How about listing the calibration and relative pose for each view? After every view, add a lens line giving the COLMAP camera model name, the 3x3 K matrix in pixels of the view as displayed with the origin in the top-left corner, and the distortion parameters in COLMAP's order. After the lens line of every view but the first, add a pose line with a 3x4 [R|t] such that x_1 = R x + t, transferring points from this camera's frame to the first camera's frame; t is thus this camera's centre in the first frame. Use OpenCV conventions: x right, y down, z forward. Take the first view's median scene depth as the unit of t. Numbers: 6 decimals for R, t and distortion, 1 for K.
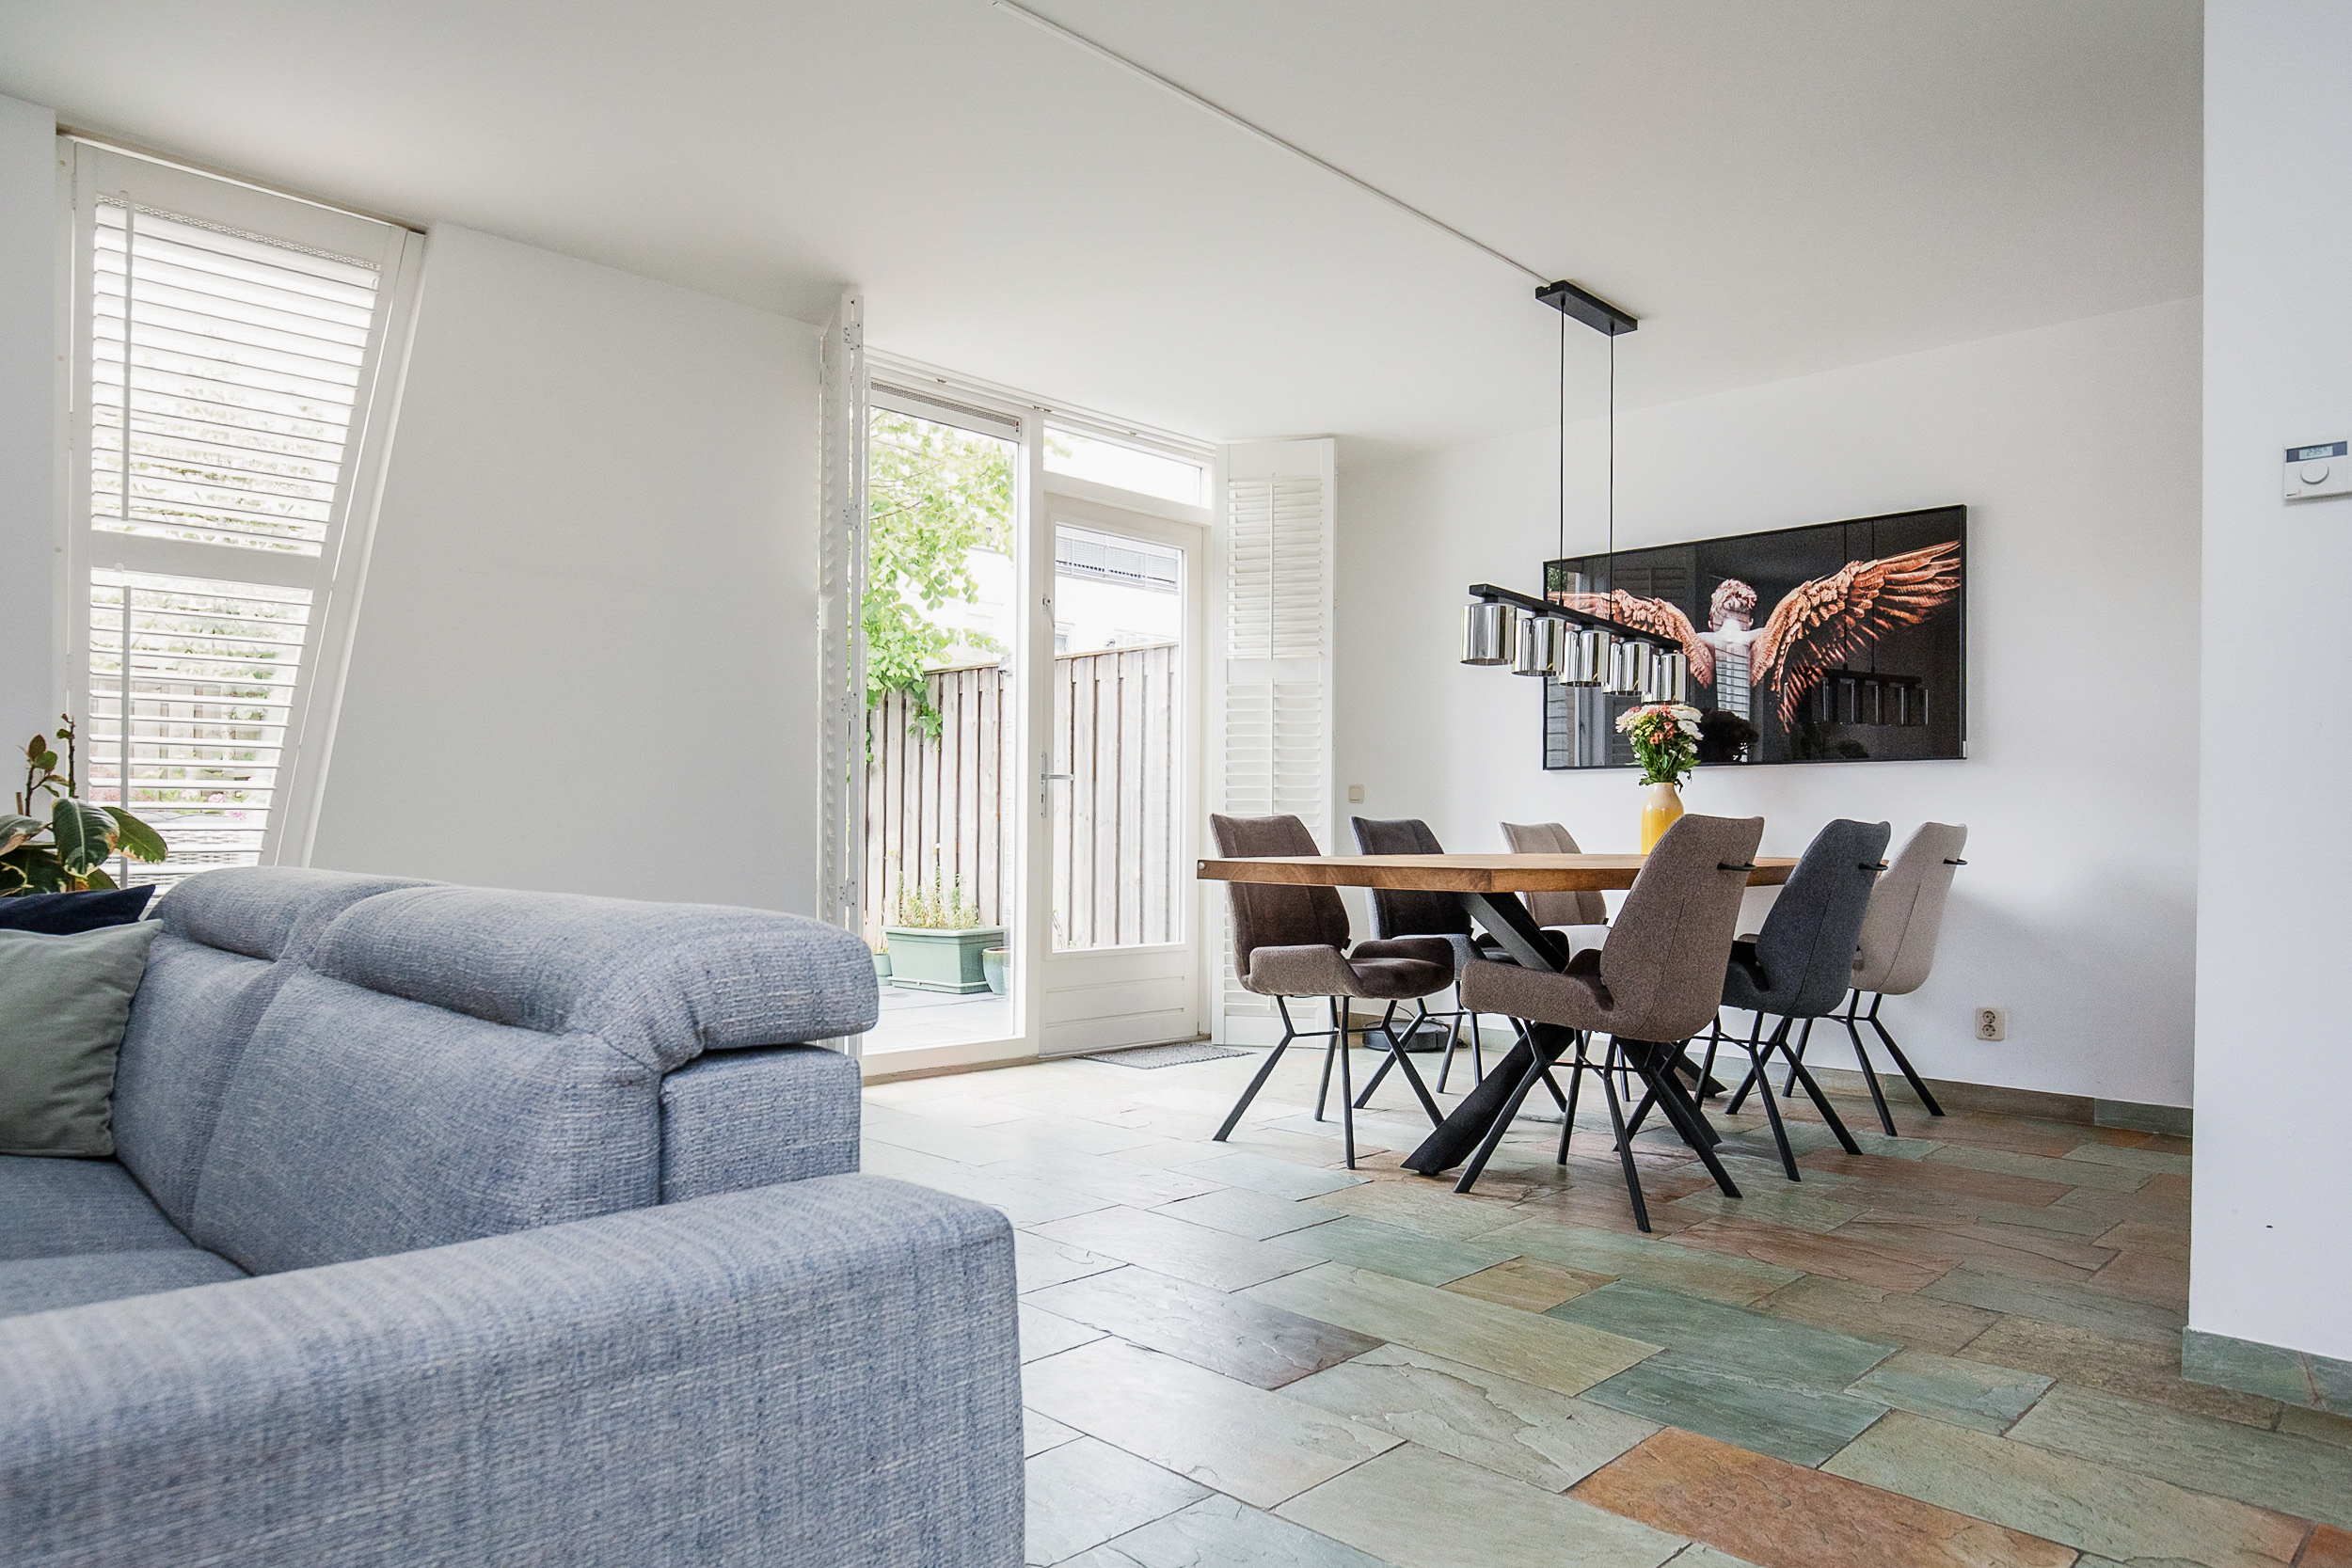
lens RADIAL K [[1466.5, 0, 1178.9], [0, 1466.5, 779.2], [0, 0, 1]] dist [-0.000491, -0.023206]
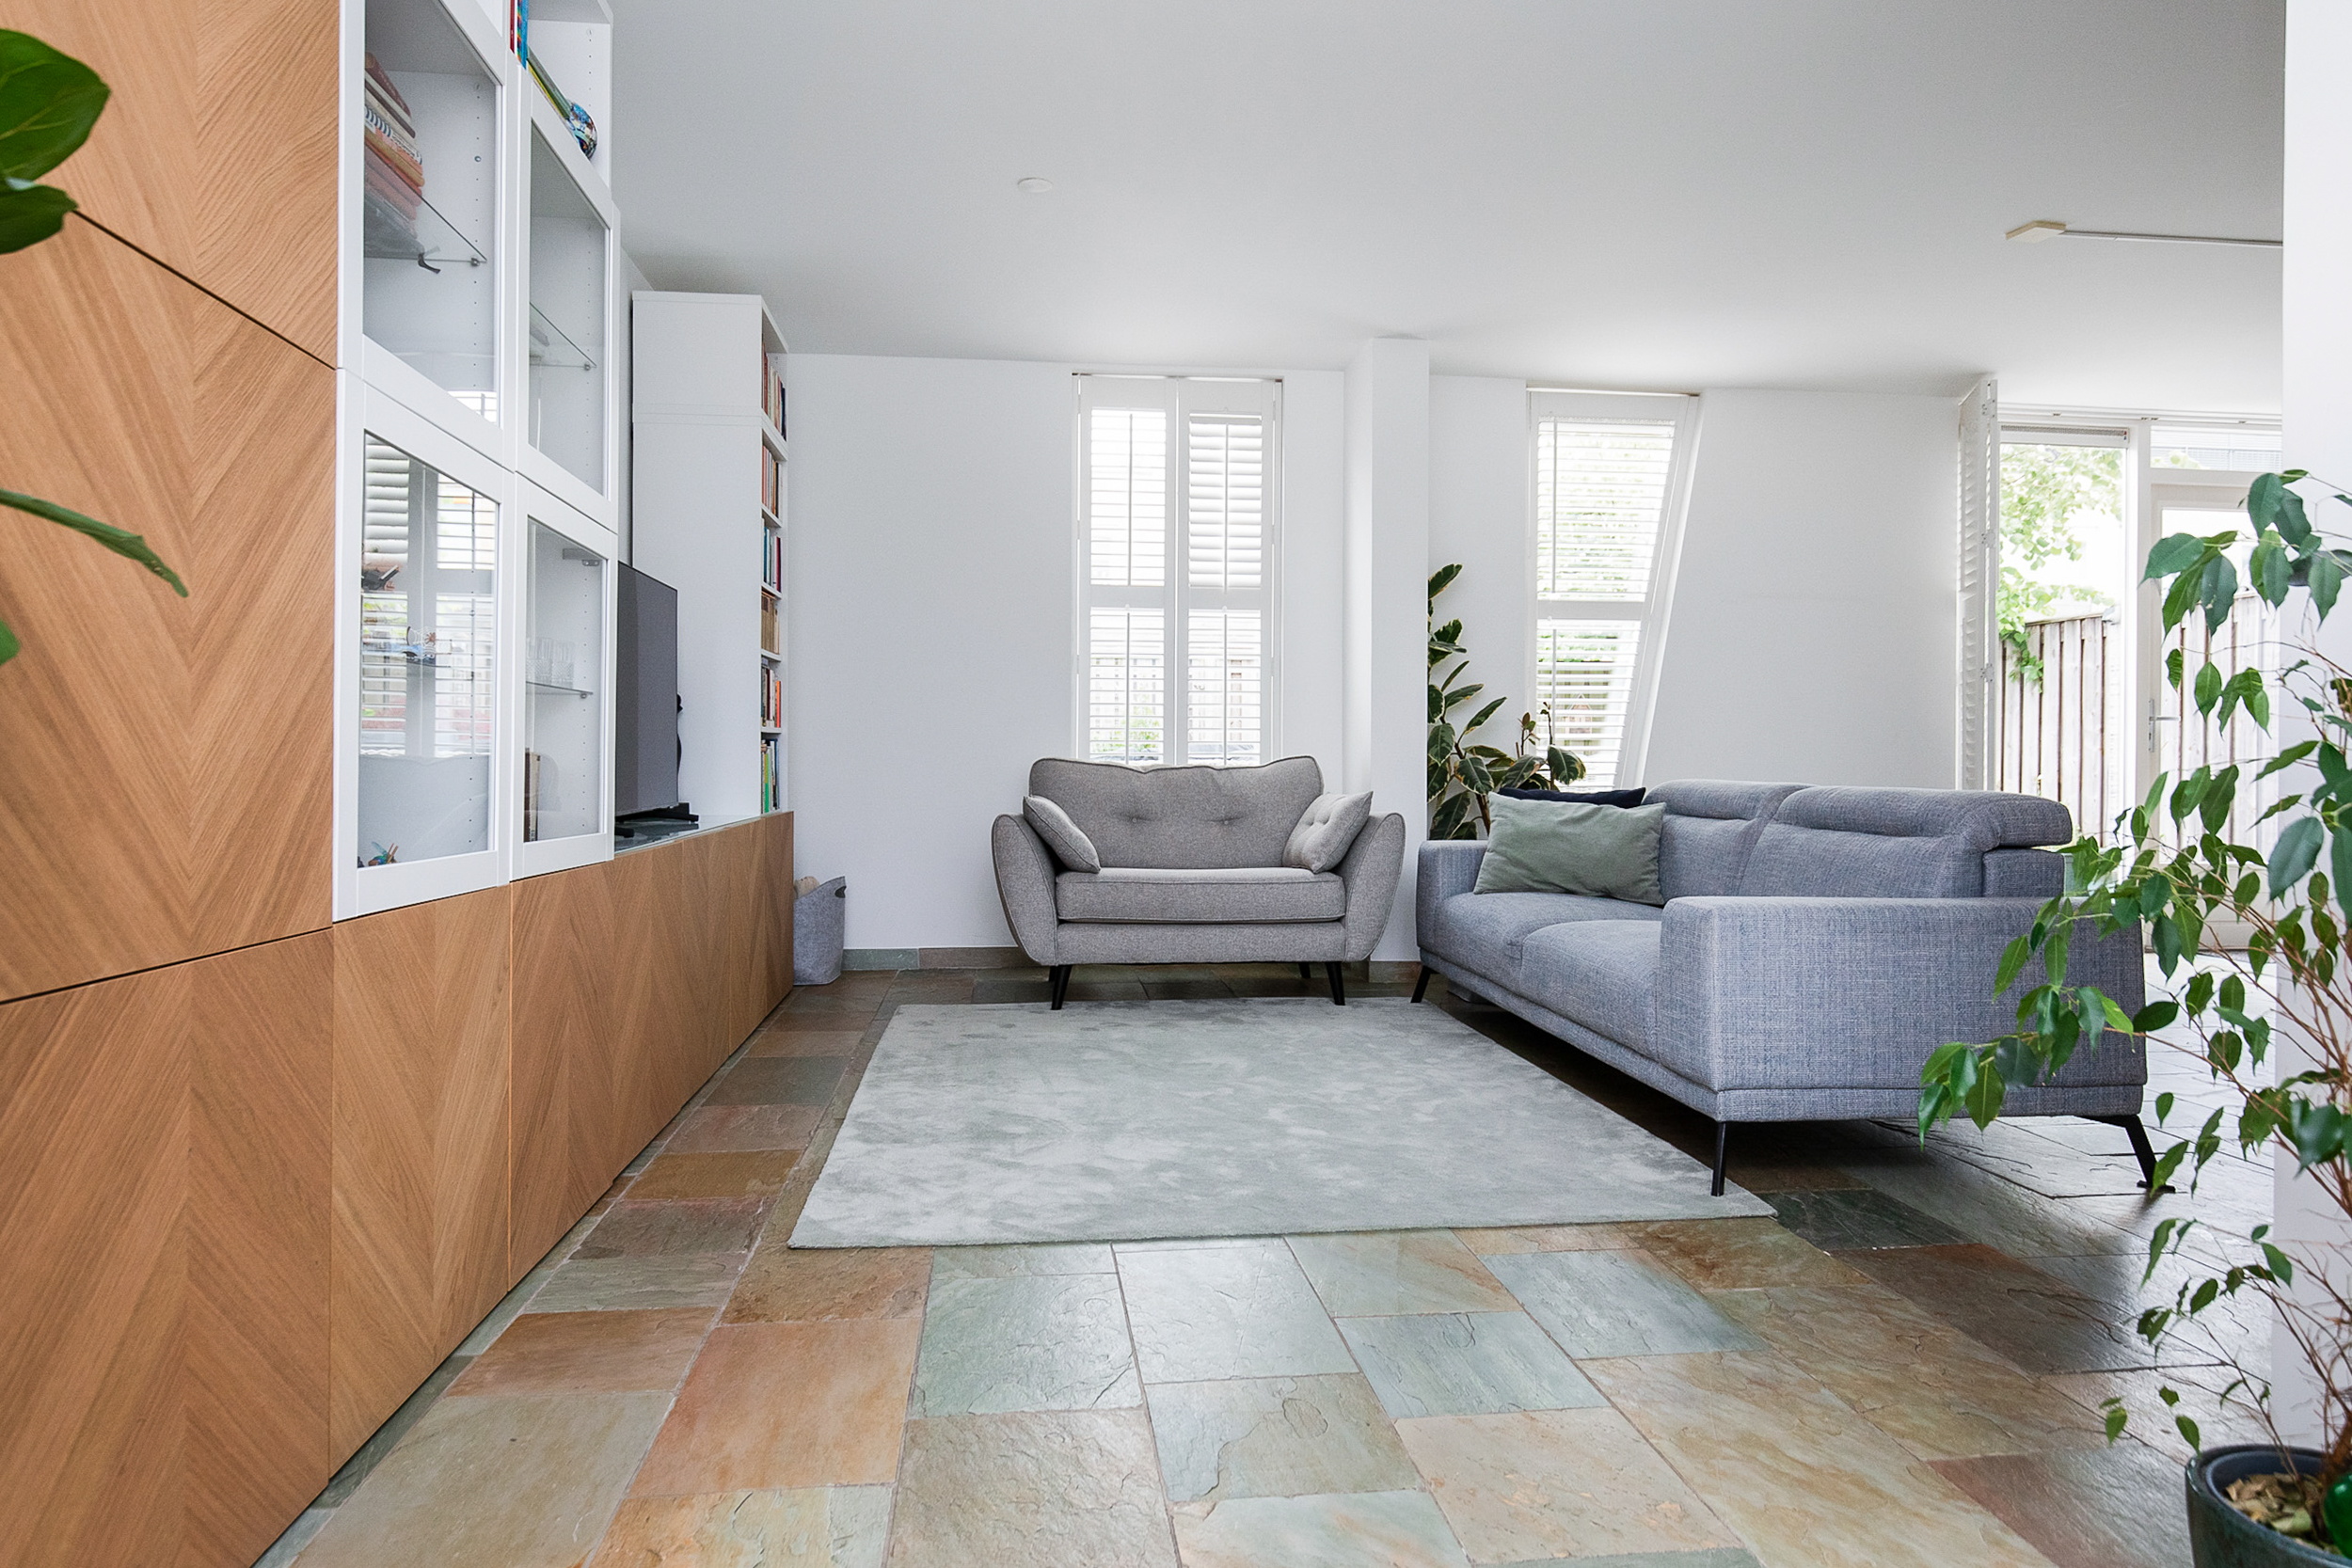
lens RADIAL K [[1466.5, 0, 1178.9], [0, 1466.5, 779.2], [0, 0, 1]] dist [-0.000491, -0.023206]
pose [[0.778177, 0.009349, -0.627976, 0.039274], [0.018617, 0.999106, 0.037944, -0.013246], [0.627769, -0.041219, 0.777307, -0.425617]]
